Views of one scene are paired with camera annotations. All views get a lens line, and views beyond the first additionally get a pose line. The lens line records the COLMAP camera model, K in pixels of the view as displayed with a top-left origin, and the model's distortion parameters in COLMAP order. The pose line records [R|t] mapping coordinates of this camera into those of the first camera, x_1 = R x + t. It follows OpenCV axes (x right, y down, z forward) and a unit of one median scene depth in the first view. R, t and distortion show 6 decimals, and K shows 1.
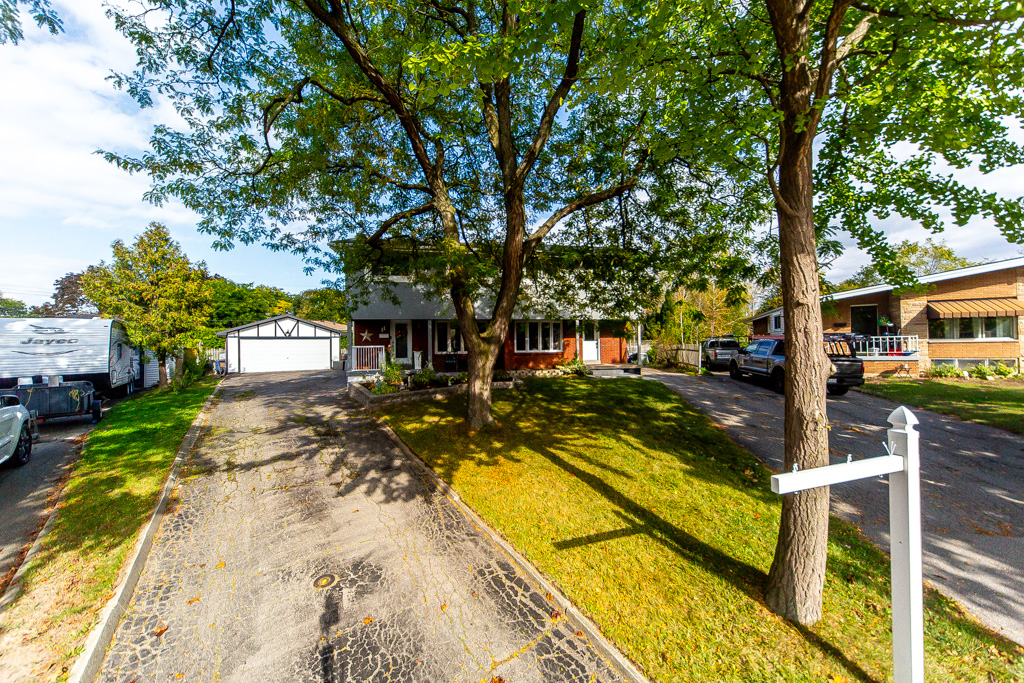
lens RADIAL K [[349.8, 0, 514.8], [0, 349.8, 339.9], [0, 0, 1]] dist [0.001249, -0.000367]
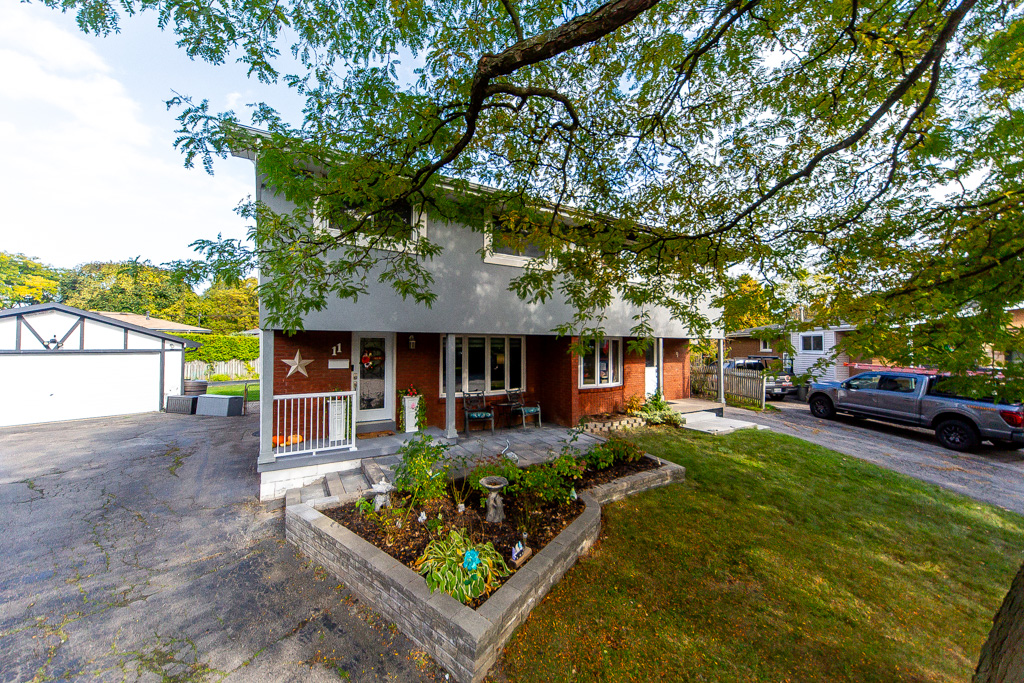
lens RADIAL K [[373.3, 0, 515.6], [0, 373.3, 338.6], [0, 0, 1]] dist [0.000859, -0.000173]
pose [[0.947236, 0.023002, 0.319711, -0.449553], [-0.019849, 0.999717, -0.013116, -0.063173], [-0.319922, 0.006078, 0.947424, 0.661092]]
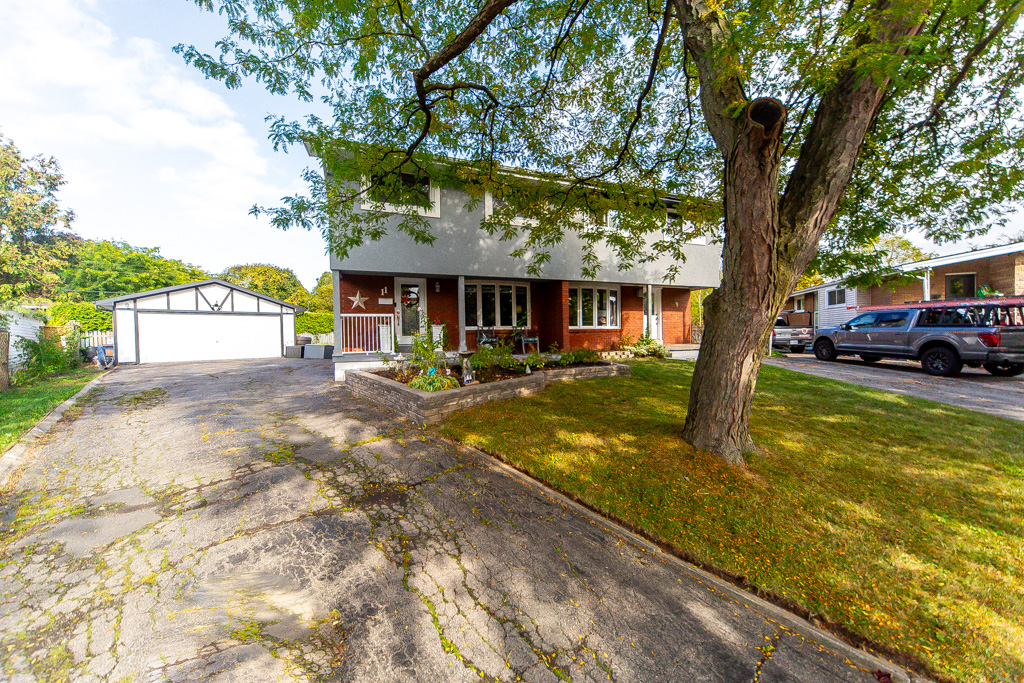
lens RADIAL K [[349.8, 0, 514.8], [0, 349.8, 339.9], [0, 0, 1]] dist [0.001249, -0.000367]
pose [[0.989227, -0.004558, 0.146317, -0.333026], [0.000832, 0.999674, 0.025514, 0.064329], [-0.146386, -0.025117, 0.988909, 0.452354]]
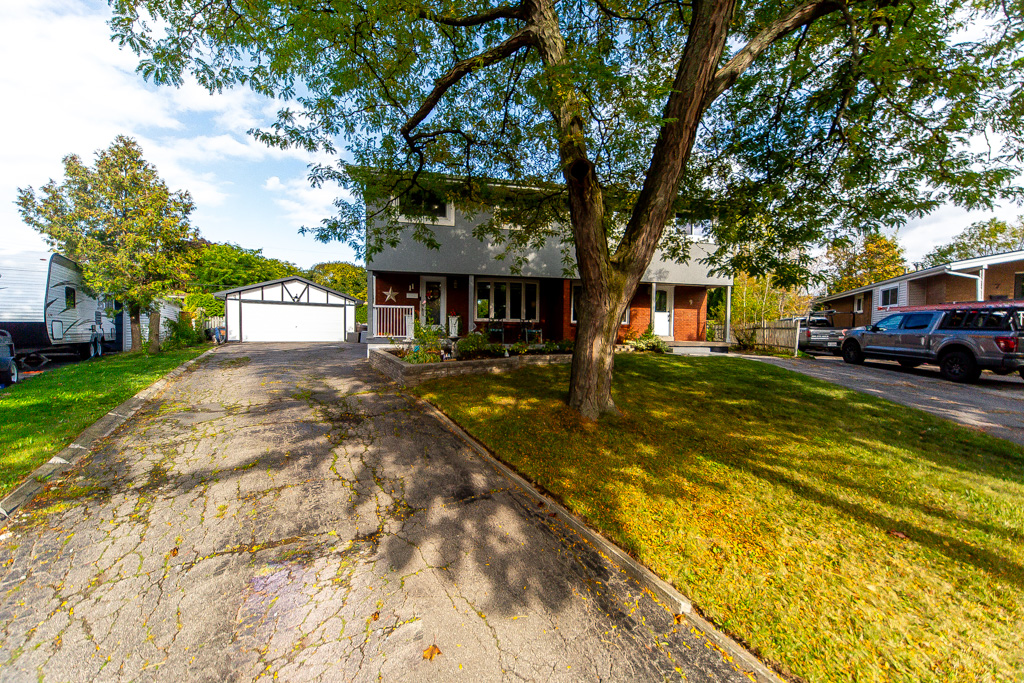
lens RADIAL K [[349.8, 0, 514.8], [0, 349.8, 339.9], [0, 0, 1]] dist [0.001249, -0.000367]
pose [[0.999239, 0.027676, -0.027494, -0.167901], [-0.026568, 0.998850, 0.039898, 0.073818], [0.028566, -0.039137, 0.998825, 0.301077]]
